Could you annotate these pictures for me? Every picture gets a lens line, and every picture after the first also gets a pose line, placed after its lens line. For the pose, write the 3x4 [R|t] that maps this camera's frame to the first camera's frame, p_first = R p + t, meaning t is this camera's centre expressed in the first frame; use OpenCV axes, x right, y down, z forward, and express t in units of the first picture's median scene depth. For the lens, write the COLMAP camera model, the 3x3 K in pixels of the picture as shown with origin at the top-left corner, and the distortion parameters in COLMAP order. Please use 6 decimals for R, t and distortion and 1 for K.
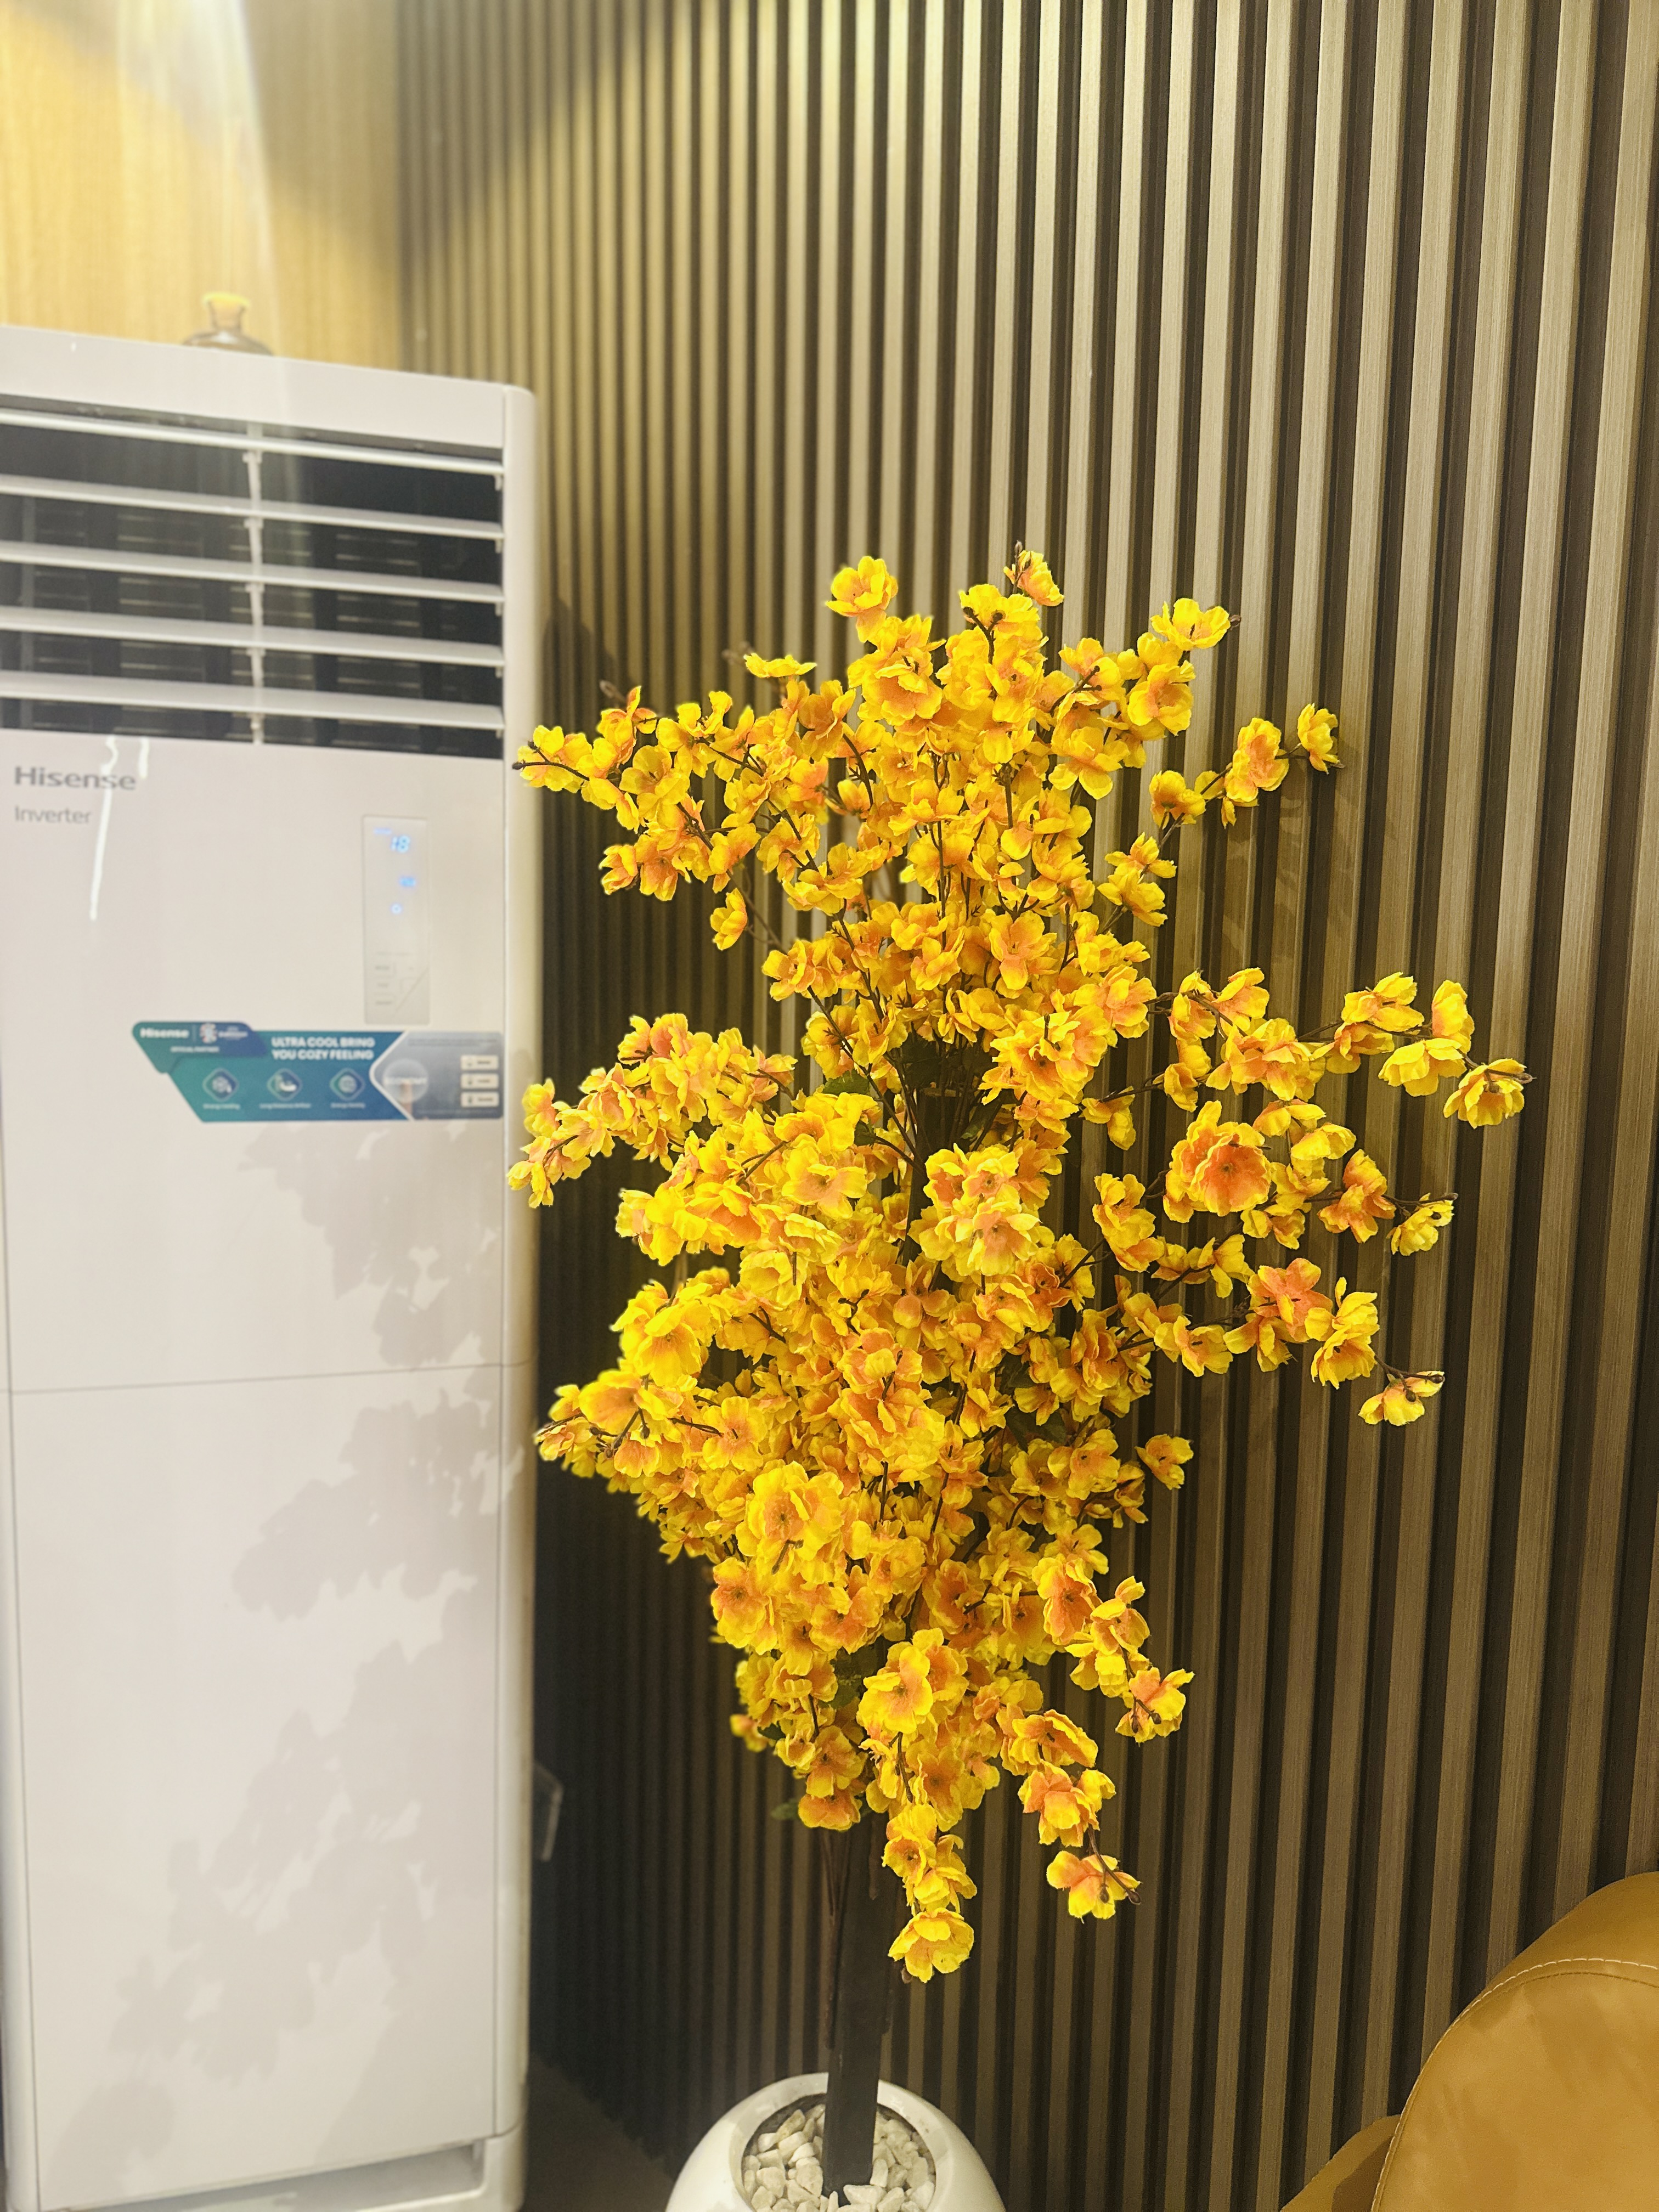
lens RADIAL K [[1577.8, 0, 828.9], [0, 1577.8, 1117.4], [0, 0, 1]] dist [0.121557, -0.168858]
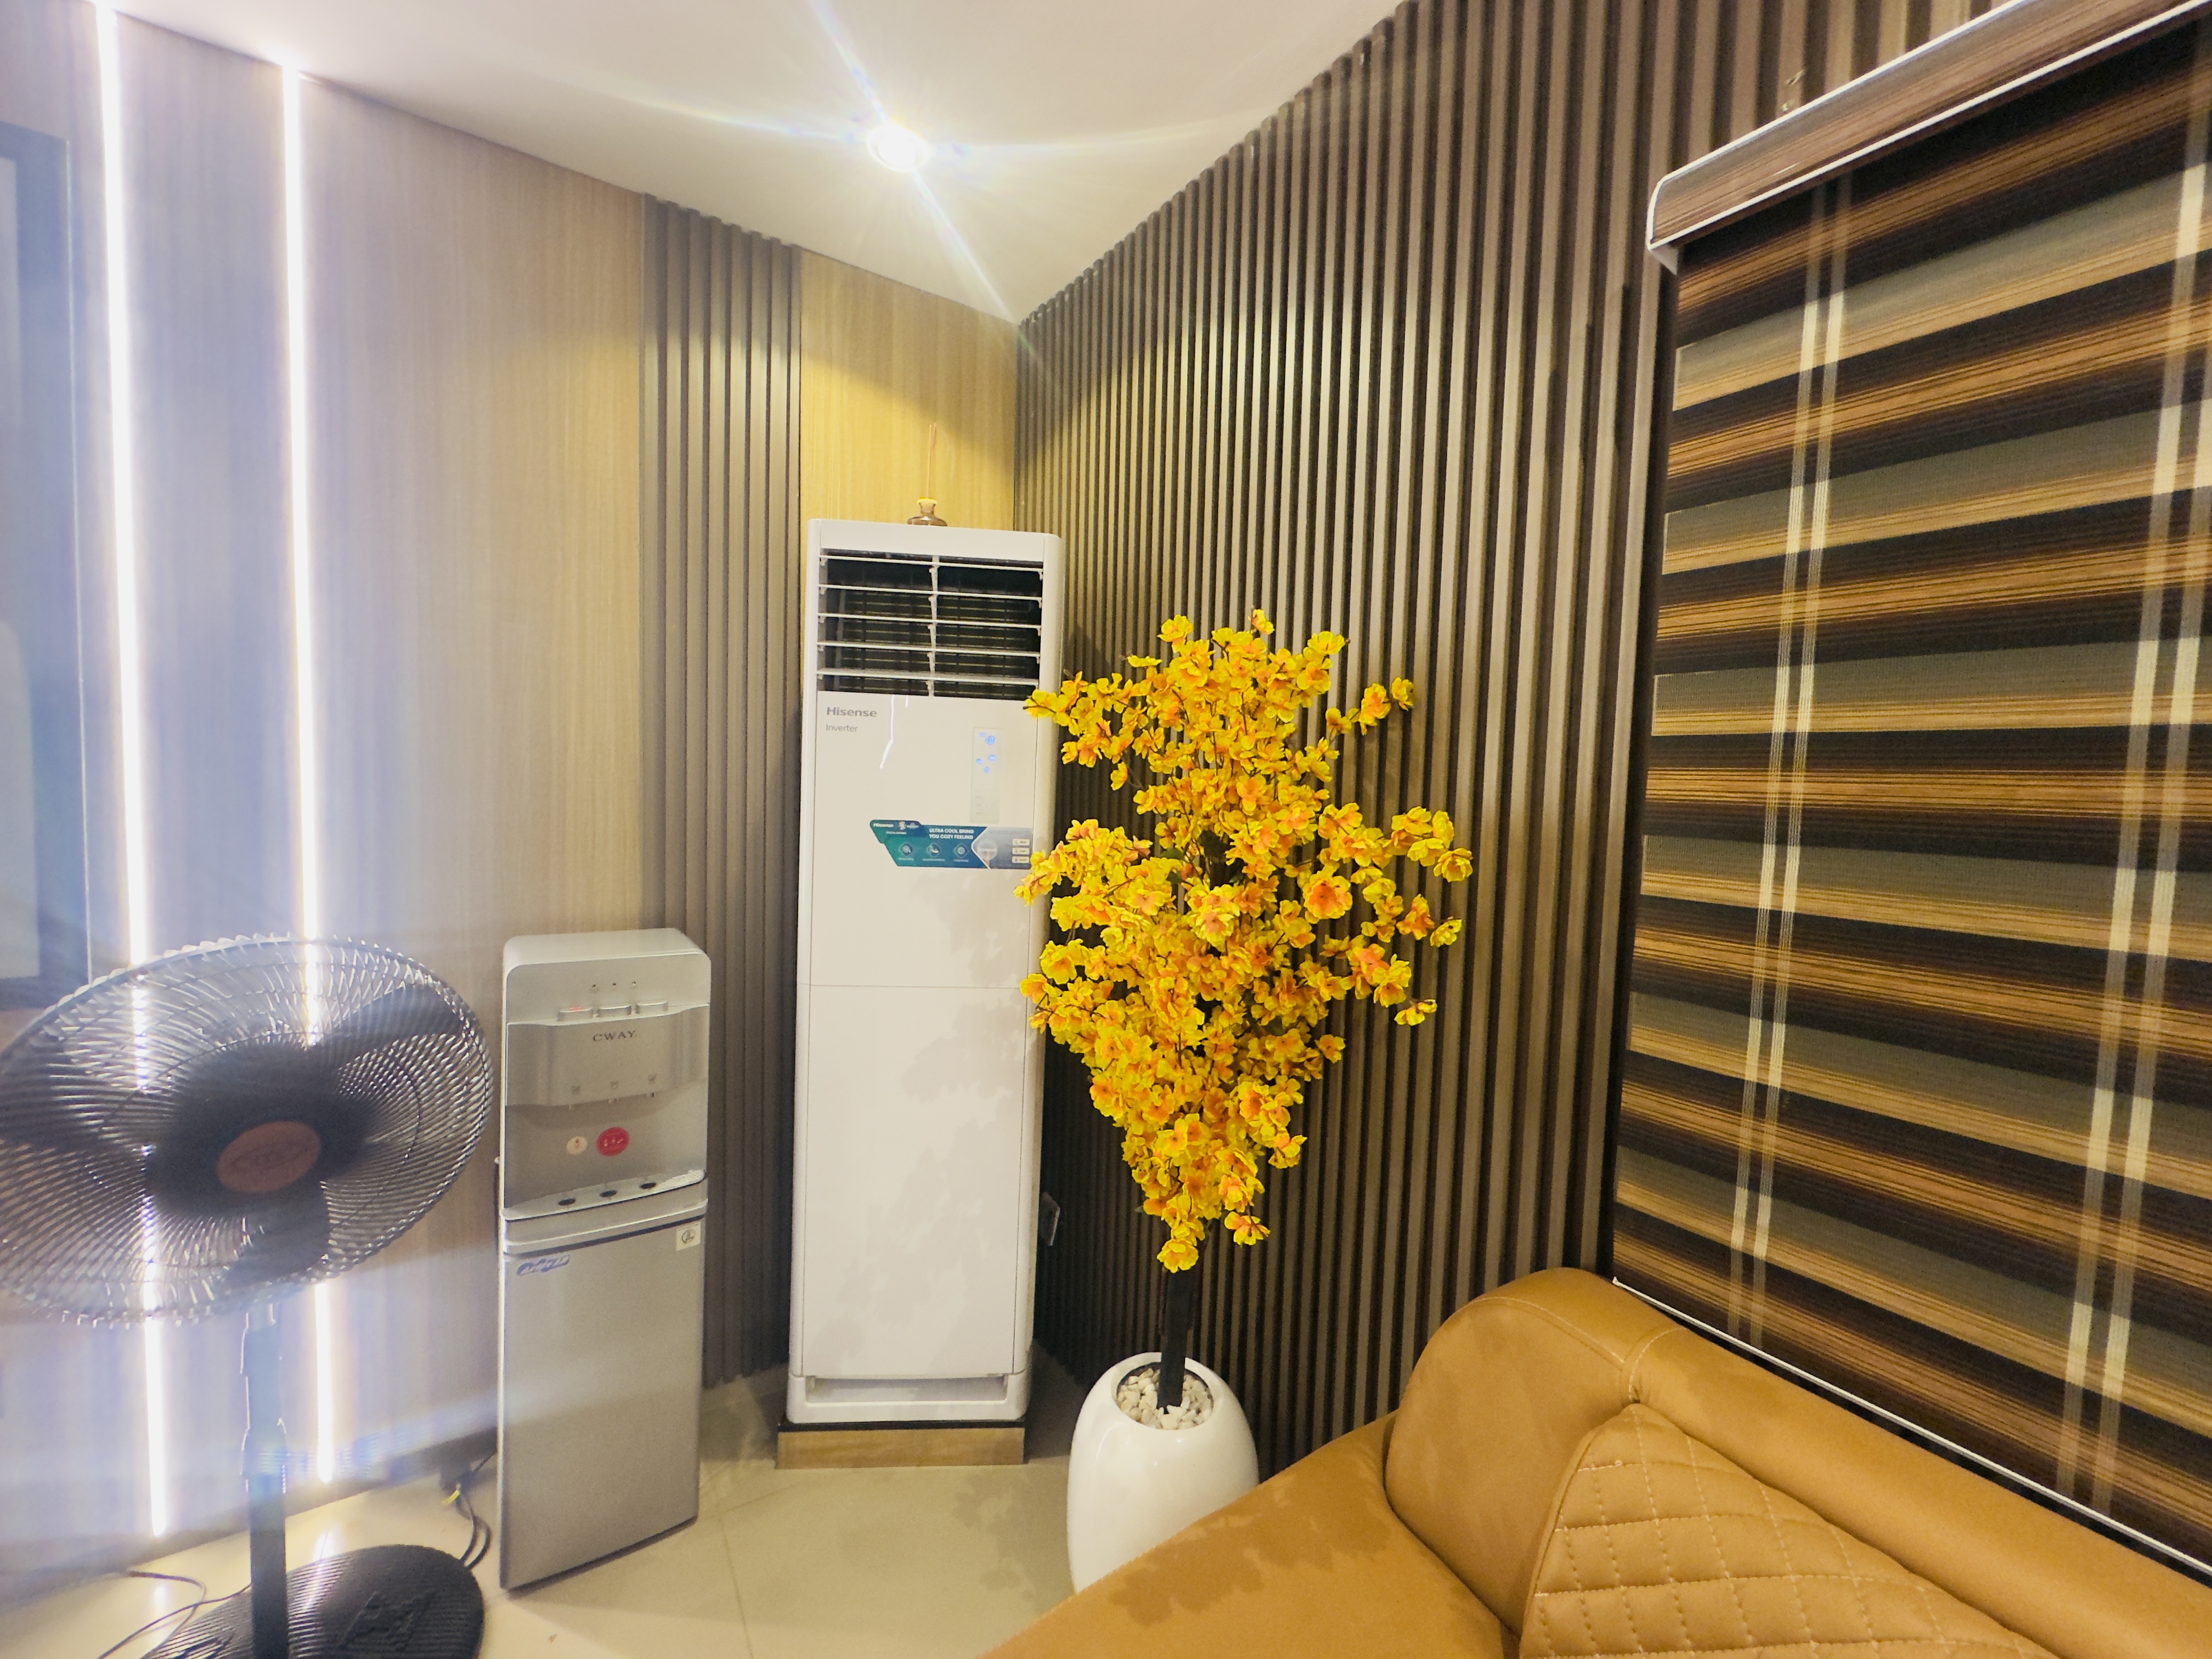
lens RADIAL K [[884.9, 0, 1109.5], [0, 884.9, 820.5], [0, 0, 1]] dist [0.000867, 0.000033]
pose [[0.982557, 0.022584, -0.184586, 0.147493], [-0.036033, 0.996908, -0.069833, 0.019127], [0.182438, 0.075266, 0.980332, -0.175010]]
